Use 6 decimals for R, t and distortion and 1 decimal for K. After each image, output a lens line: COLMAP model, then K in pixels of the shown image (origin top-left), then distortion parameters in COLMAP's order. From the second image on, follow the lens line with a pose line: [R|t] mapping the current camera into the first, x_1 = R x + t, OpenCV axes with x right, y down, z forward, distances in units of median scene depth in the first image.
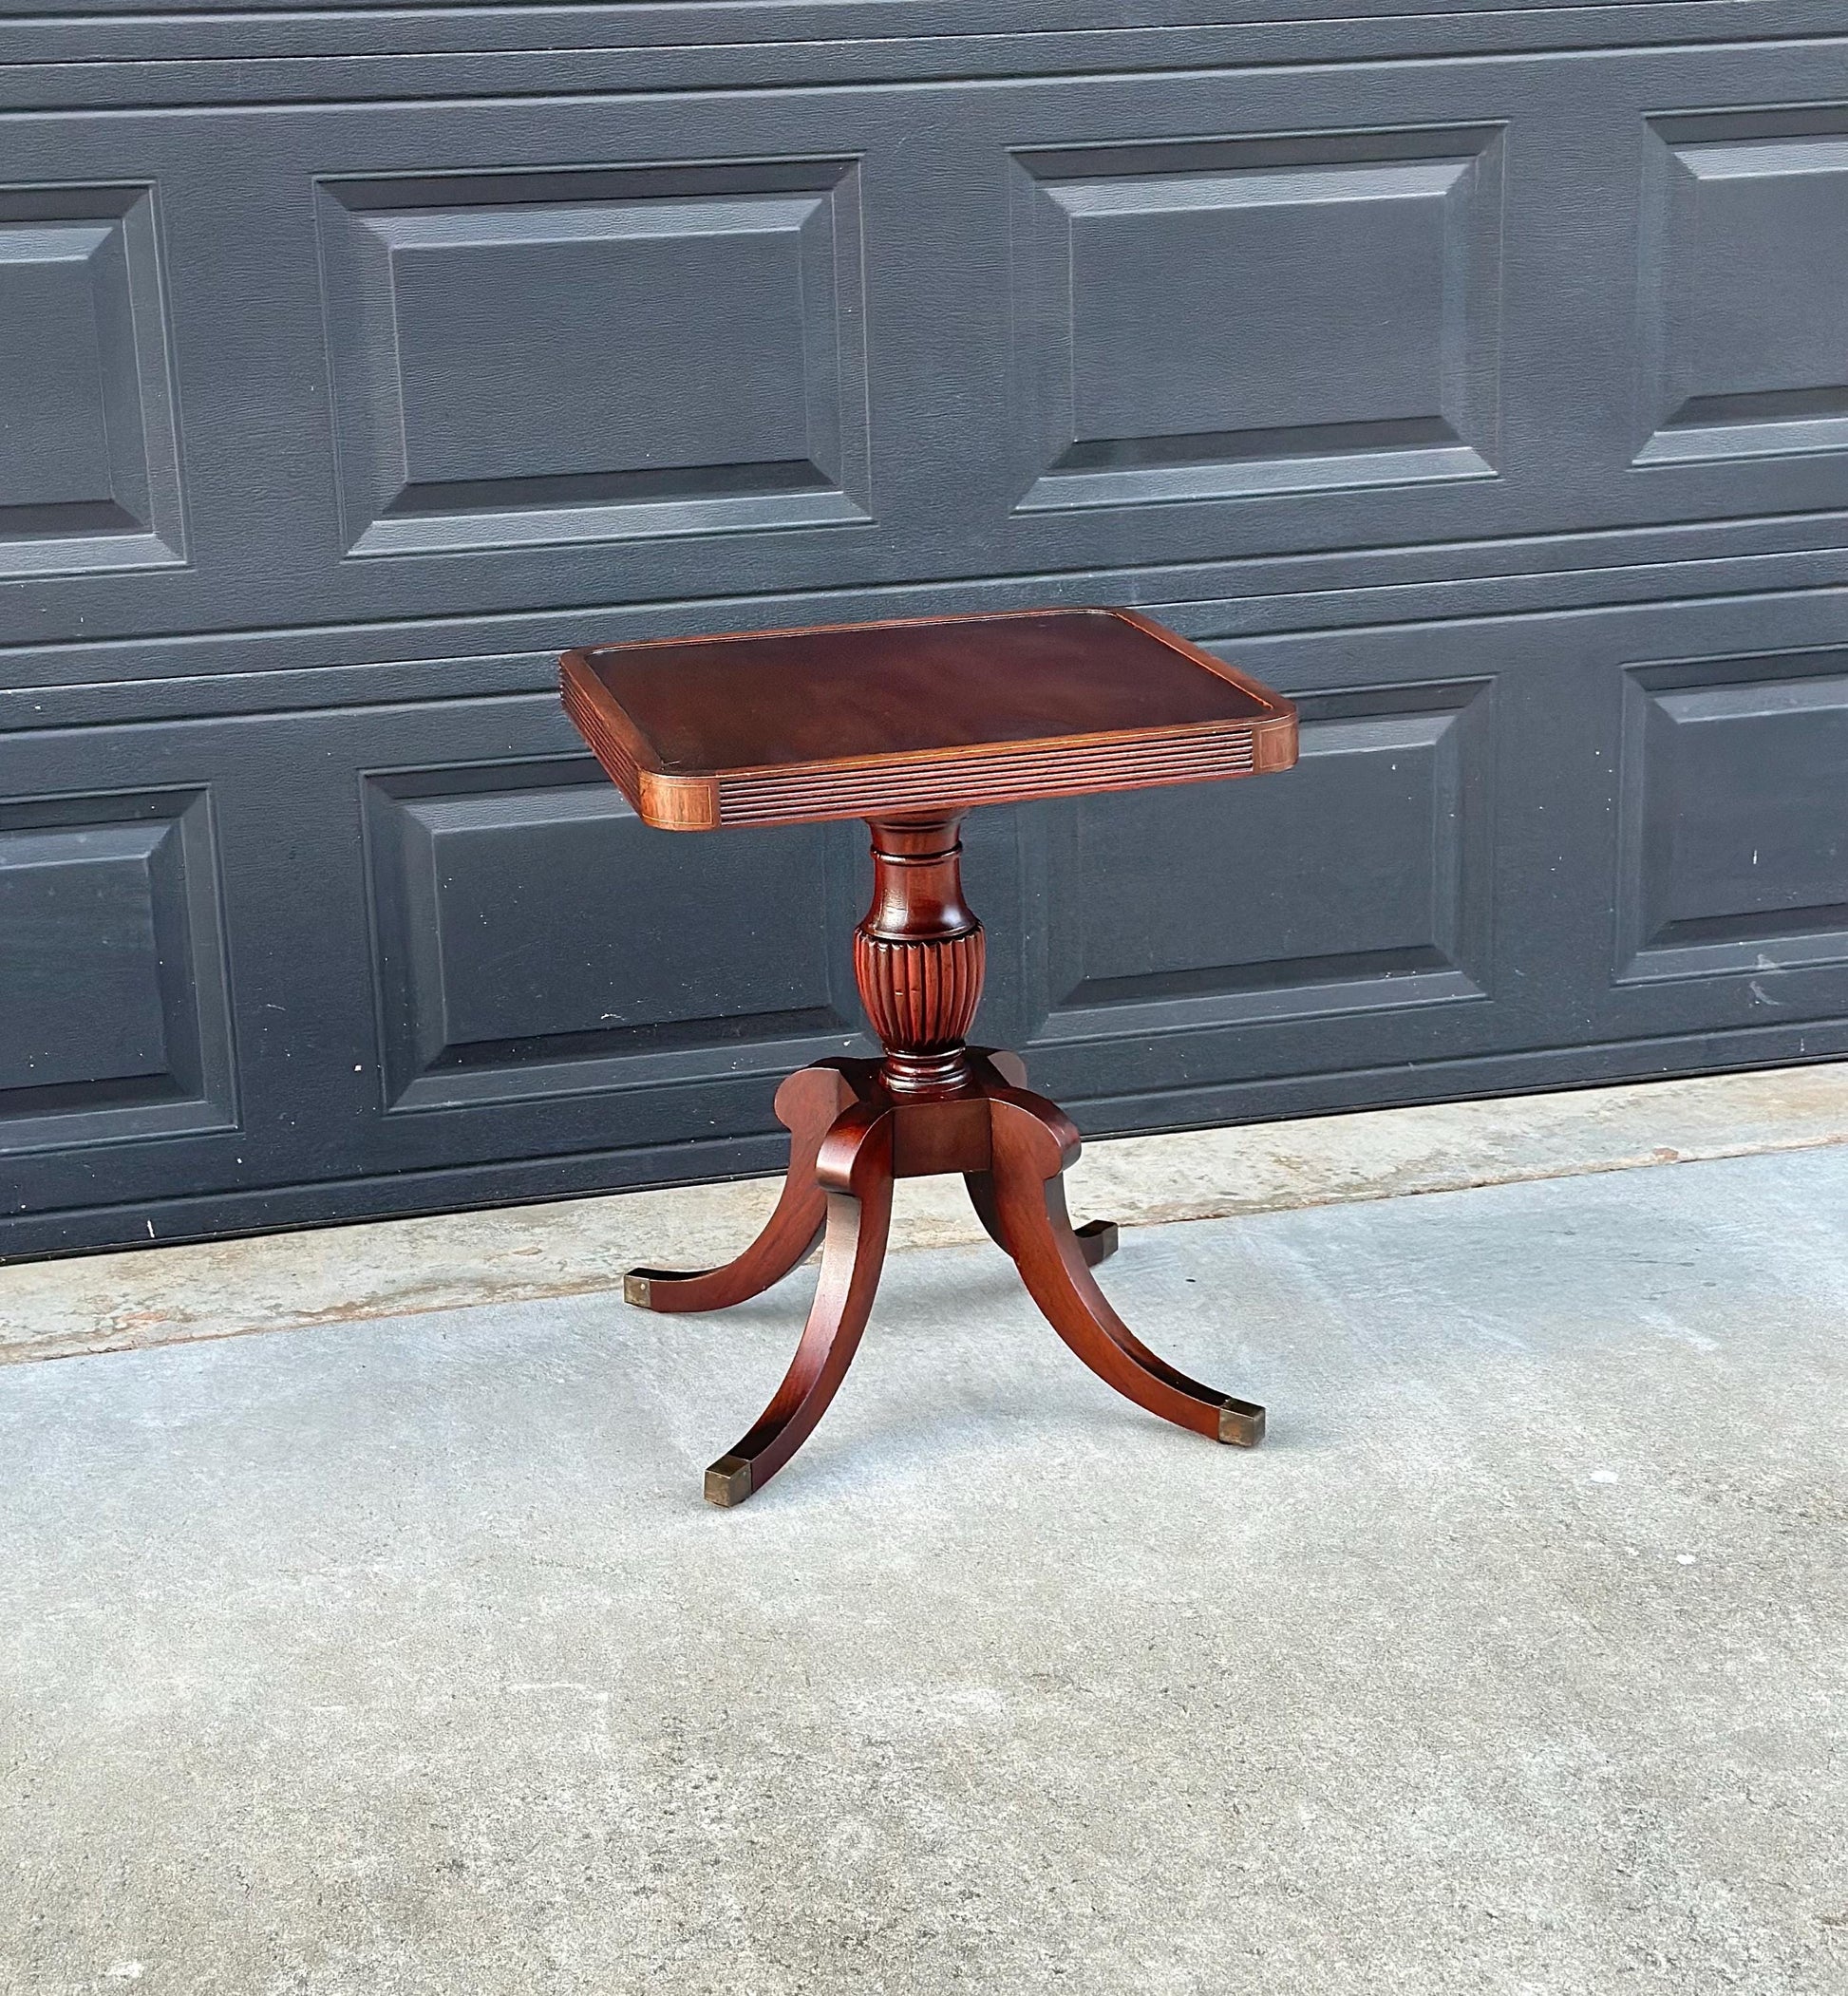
lens RADIAL K [[3503.9, 0, 878.9], [0, 3503.9, 1000.0], [0, 0, 1]] dist [0.153385, 0.000000]
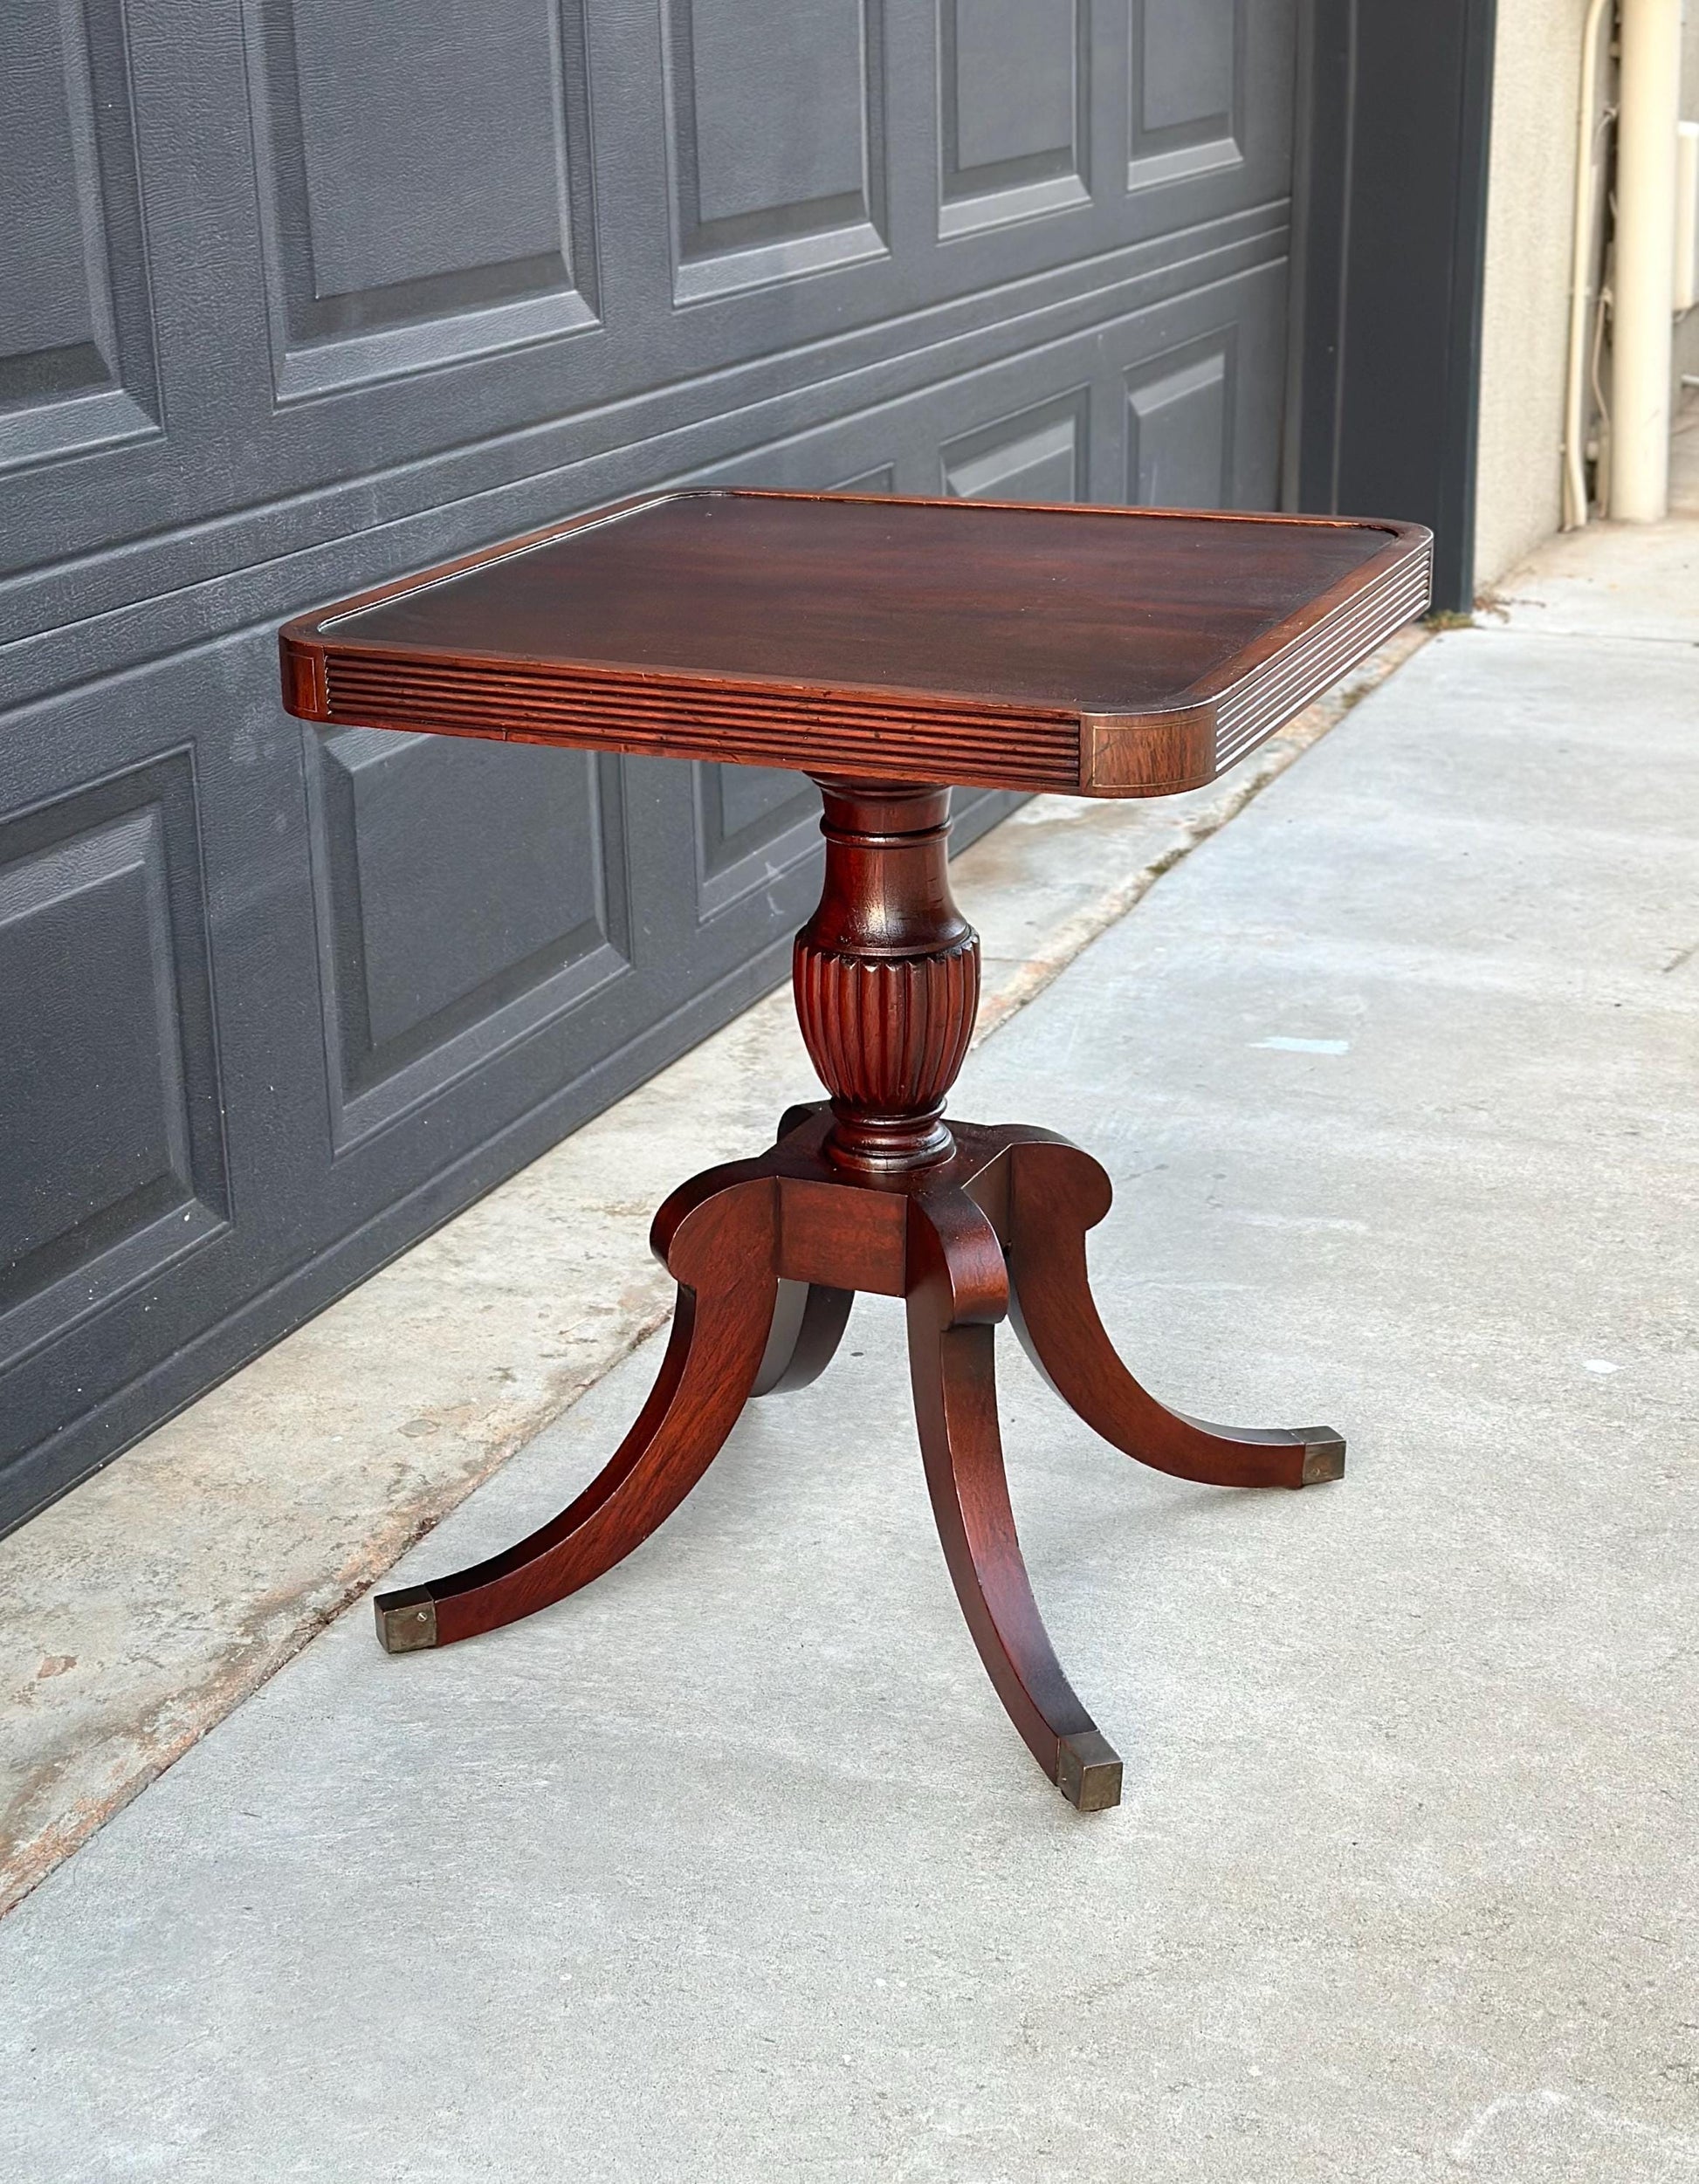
lens RADIAL K [[3340.7, 0, 834.5], [0, 3340.7, 1037.3], [0, 0, 1]] dist [0.163306, 0.000000]
pose [[0.594195, -0.232924, 0.769857, -0.457713], [0.230884, 0.966263, 0.114145, -0.071305], [-0.770471, 0.109923, 0.627927, 0.529551]]
